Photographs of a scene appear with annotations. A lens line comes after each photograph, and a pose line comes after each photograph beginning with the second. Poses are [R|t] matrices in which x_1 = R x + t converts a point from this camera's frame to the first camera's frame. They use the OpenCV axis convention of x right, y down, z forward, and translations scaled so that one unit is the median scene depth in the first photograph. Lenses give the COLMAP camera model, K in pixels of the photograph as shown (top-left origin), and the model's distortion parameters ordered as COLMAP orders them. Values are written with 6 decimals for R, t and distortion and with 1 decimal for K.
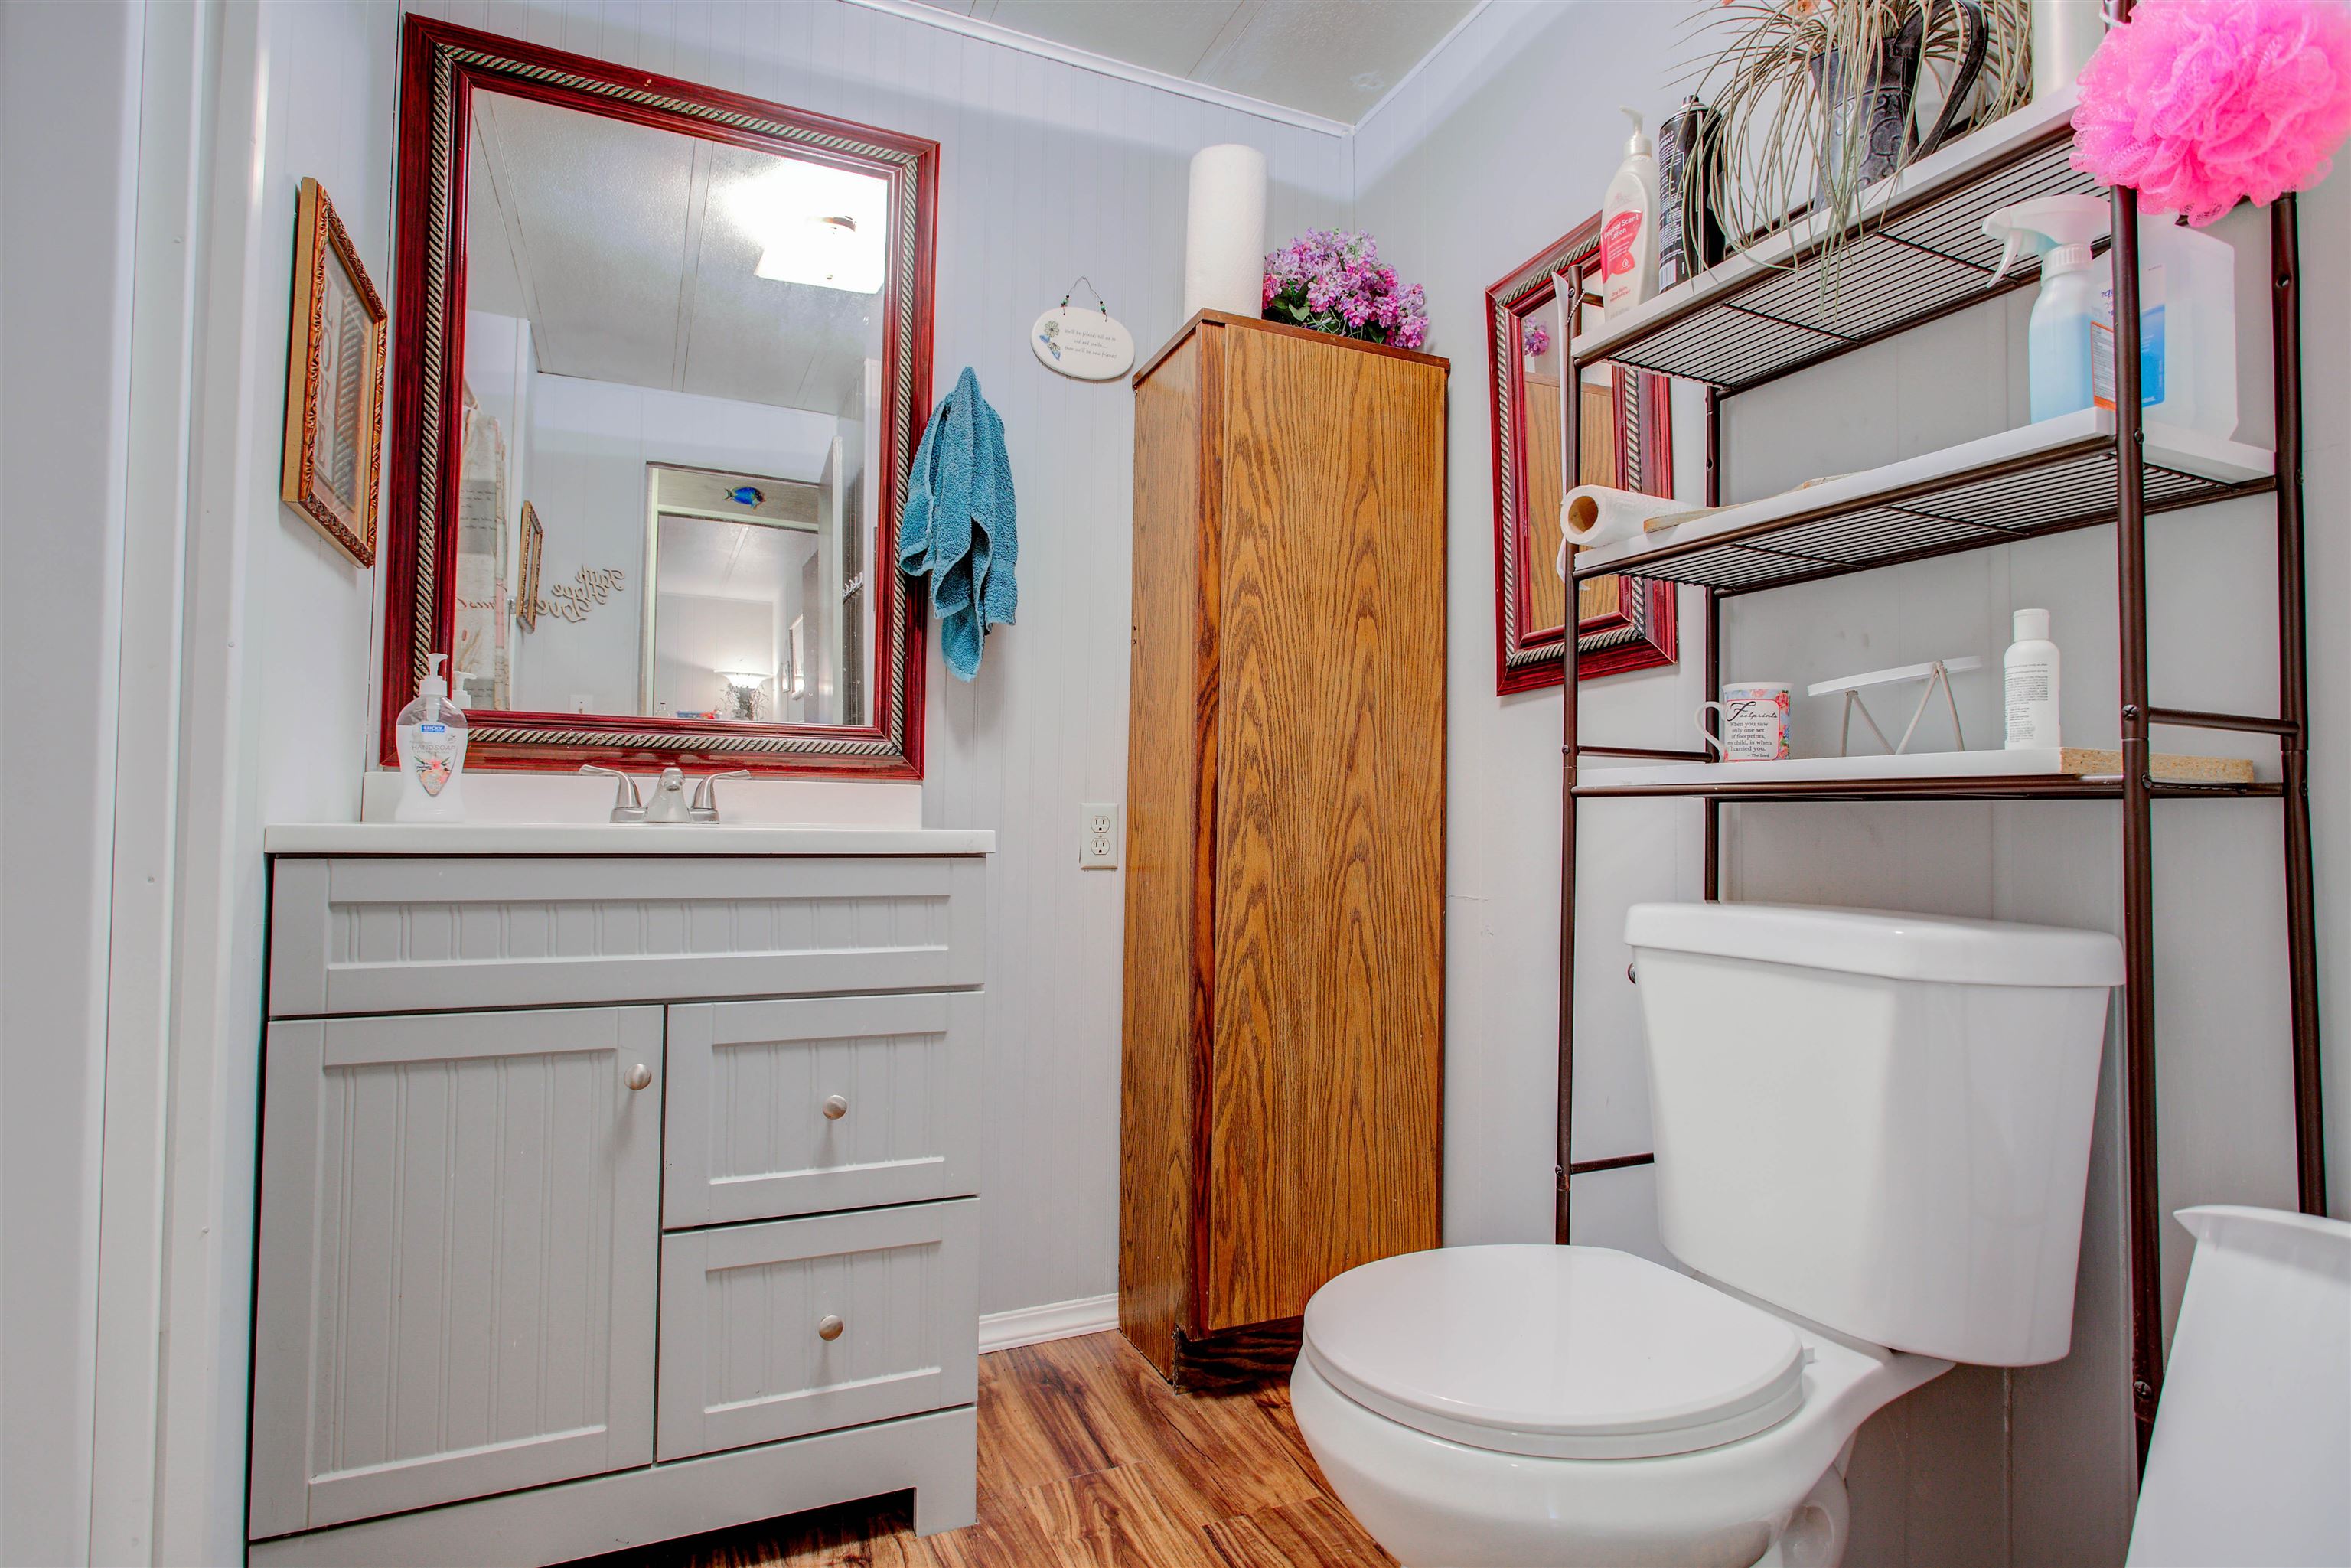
lens RADIAL K [[1177.1, 0, 1170.3], [0, 1177.1, 781.1], [0, 0, 1]] dist [-0.023785, 0.011423]
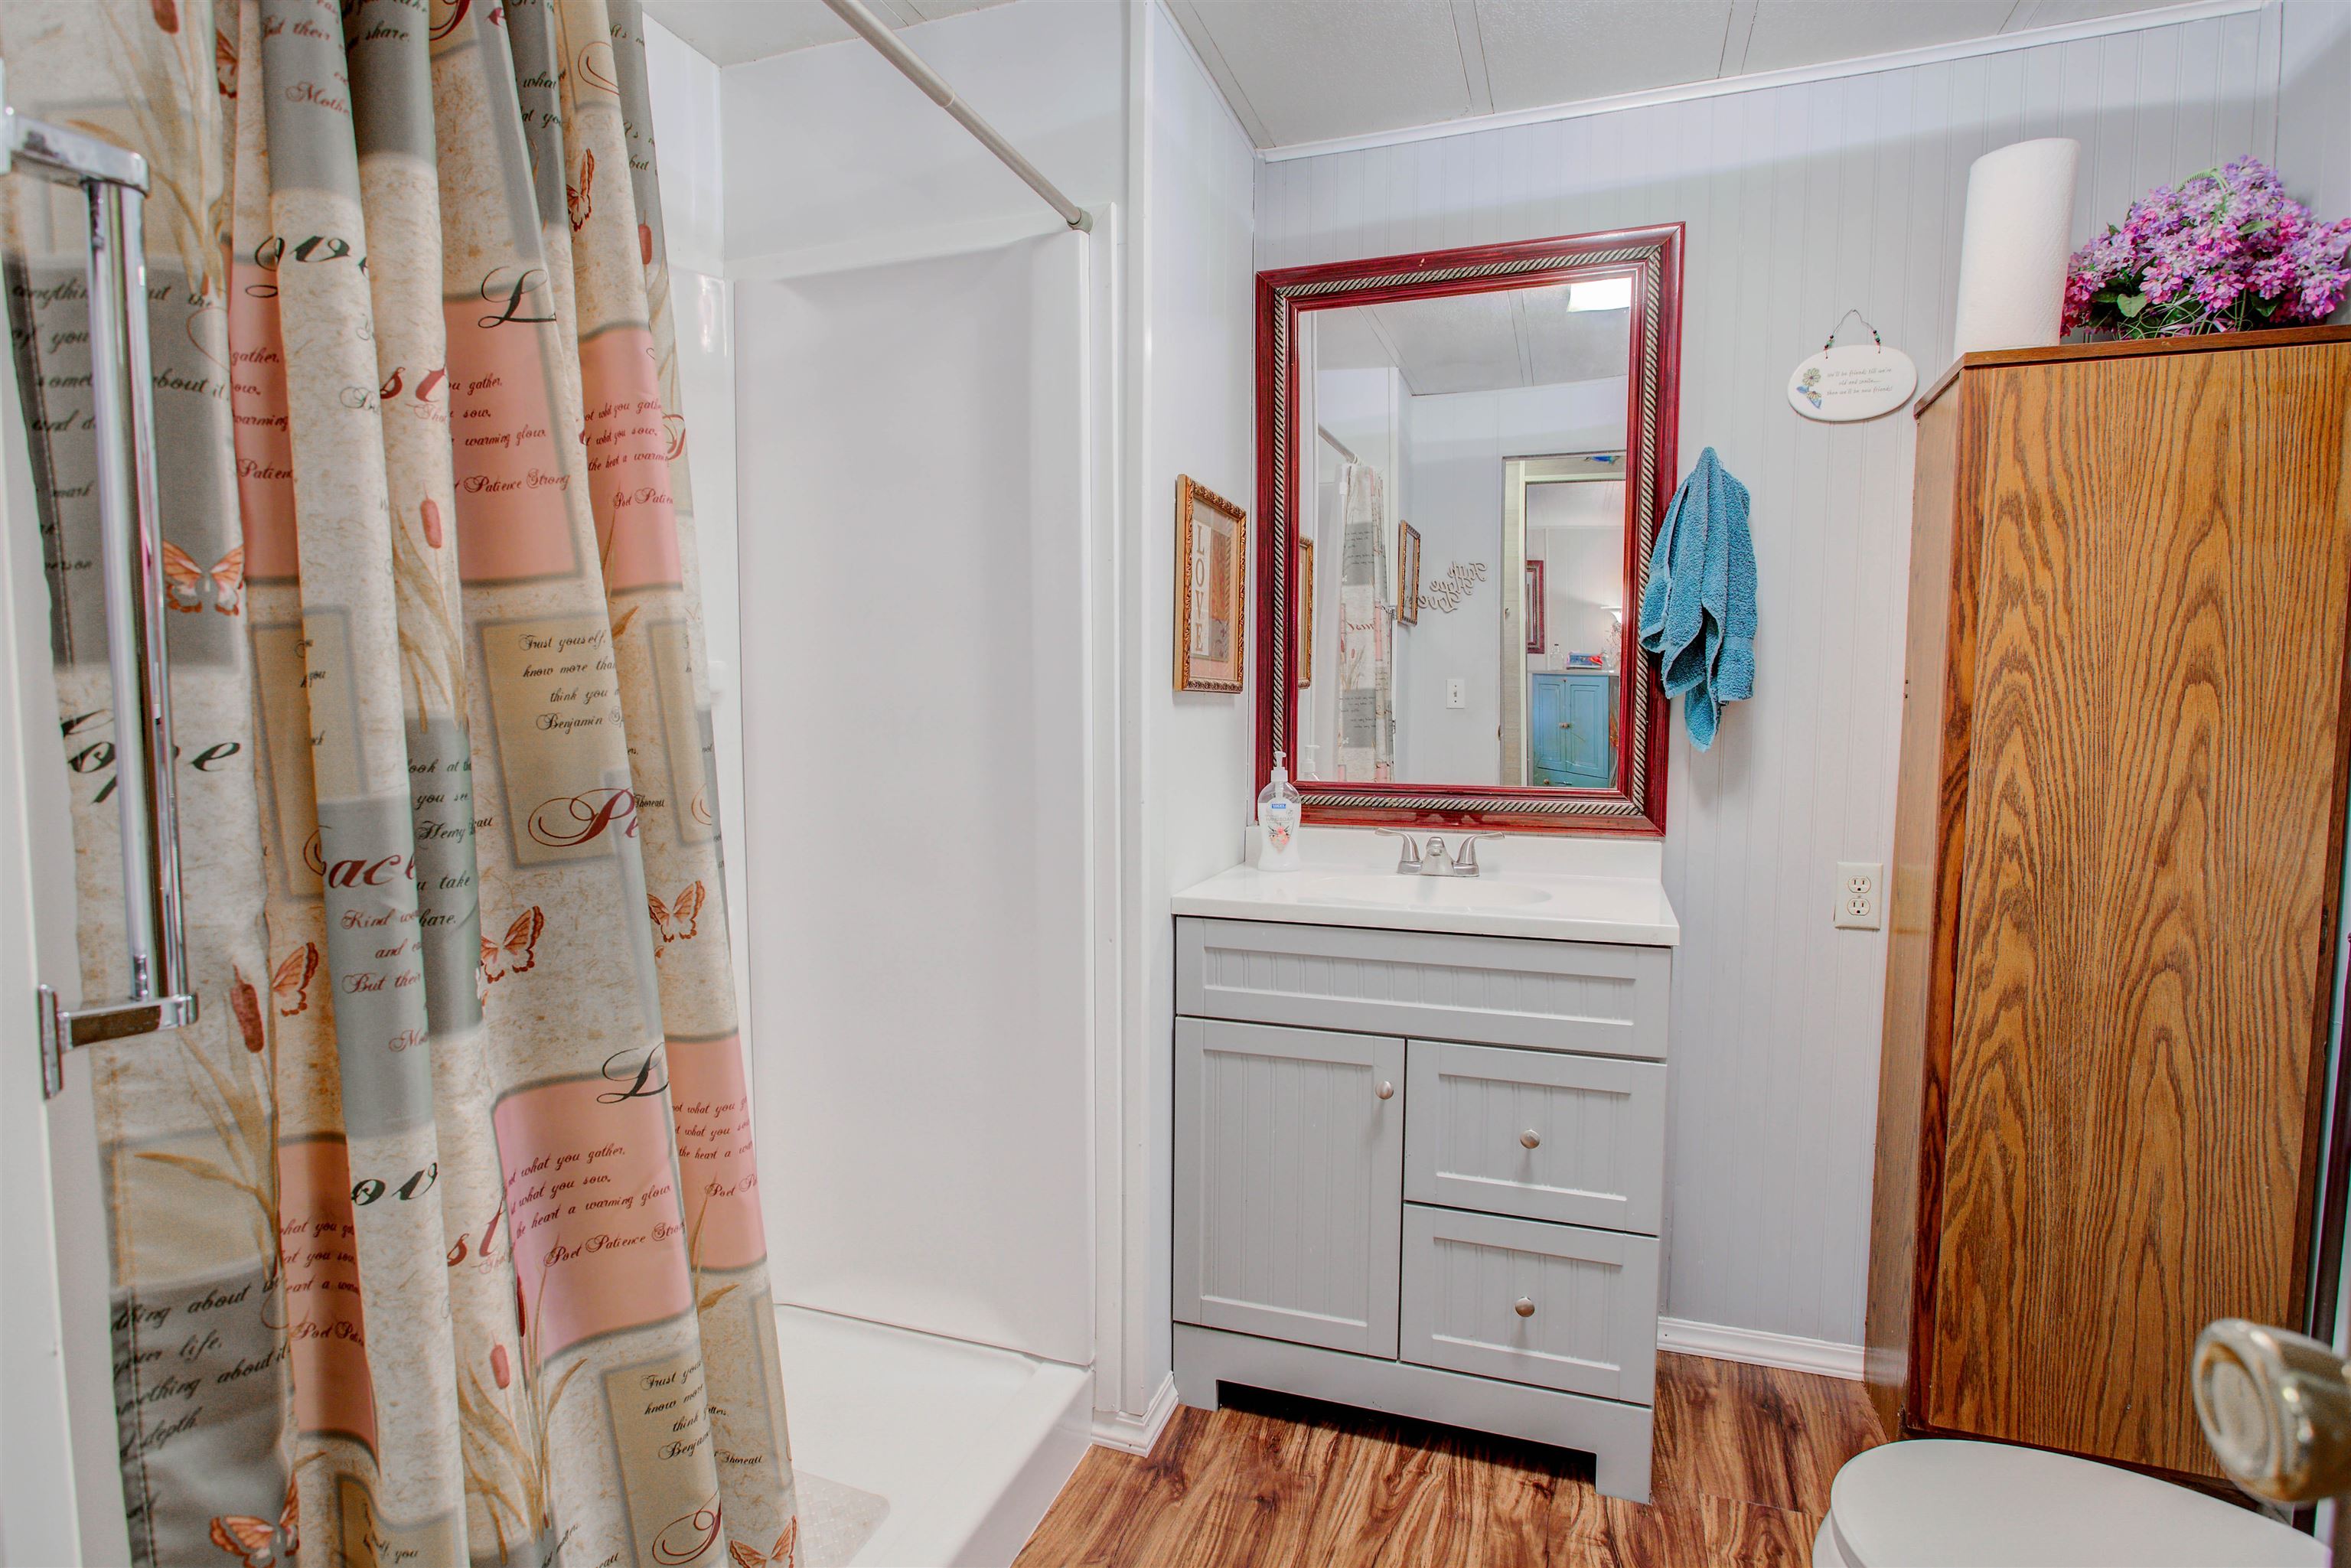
lens RADIAL K [[1177.1, 0, 1170.3], [0, 1177.1, 781.1], [0, 0, 1]] dist [-0.023785, 0.011423]
pose [[0.728631, 0.037449, -0.683882, 0.209924], [0.027850, 0.996058, 0.084217, -0.166833], [0.684340, -0.080409, 0.724715, -0.104821]]
